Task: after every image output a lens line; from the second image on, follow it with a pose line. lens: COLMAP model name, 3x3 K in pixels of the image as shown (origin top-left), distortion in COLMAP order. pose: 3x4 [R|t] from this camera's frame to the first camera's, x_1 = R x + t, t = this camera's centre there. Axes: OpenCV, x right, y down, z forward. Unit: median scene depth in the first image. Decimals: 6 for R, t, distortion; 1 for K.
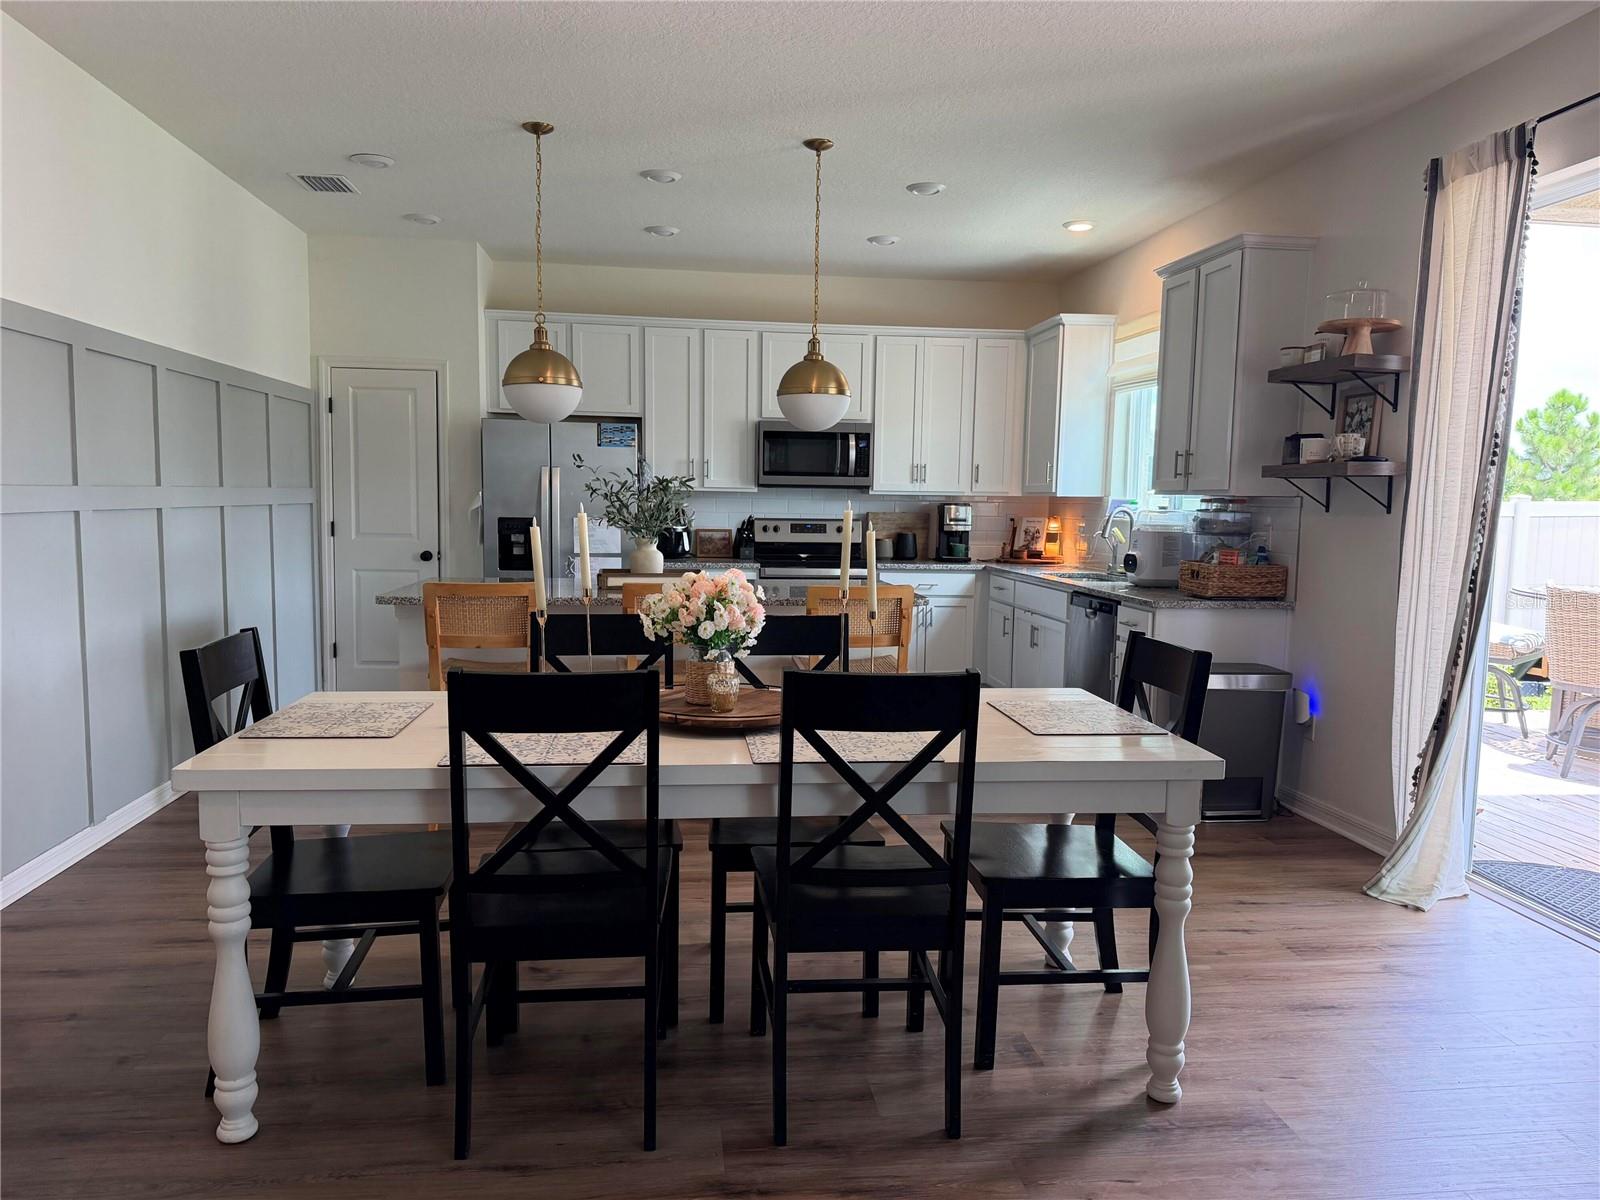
lens RADIAL K [[1110.3, 0, 794.3], [0, 1110.3, 608.0], [0, 0, 1]] dist [0.051854, -0.005145]
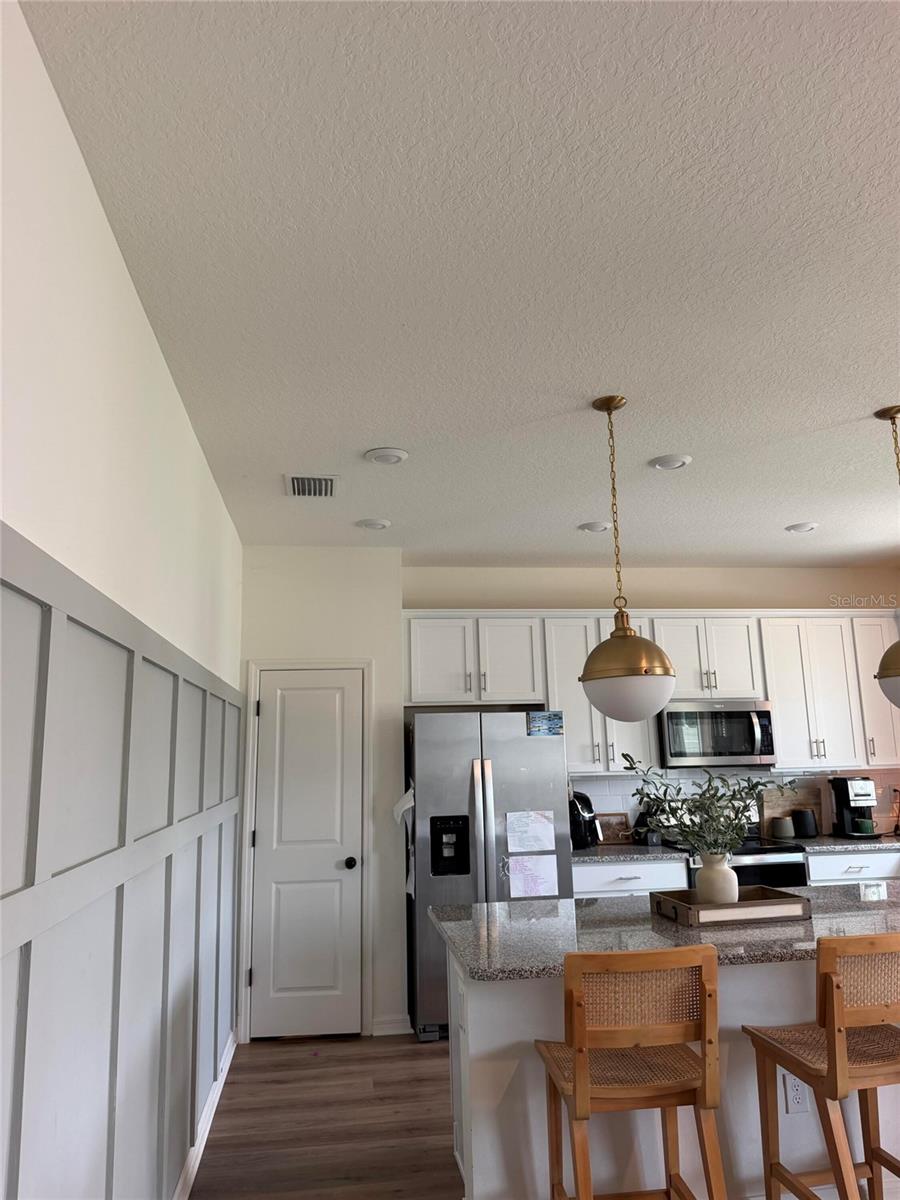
lens RADIAL K [[832.7, 0, 452.7], [0, 832.7, 597.9], [0, 0, 1]] dist [0.051854, -0.005145]
pose [[0.998677, -0.037044, 0.035674, -0.257767], [0.045545, 0.959228, -0.278941, -0.059211], [-0.023886, 0.280197, 0.959645, 0.259398]]
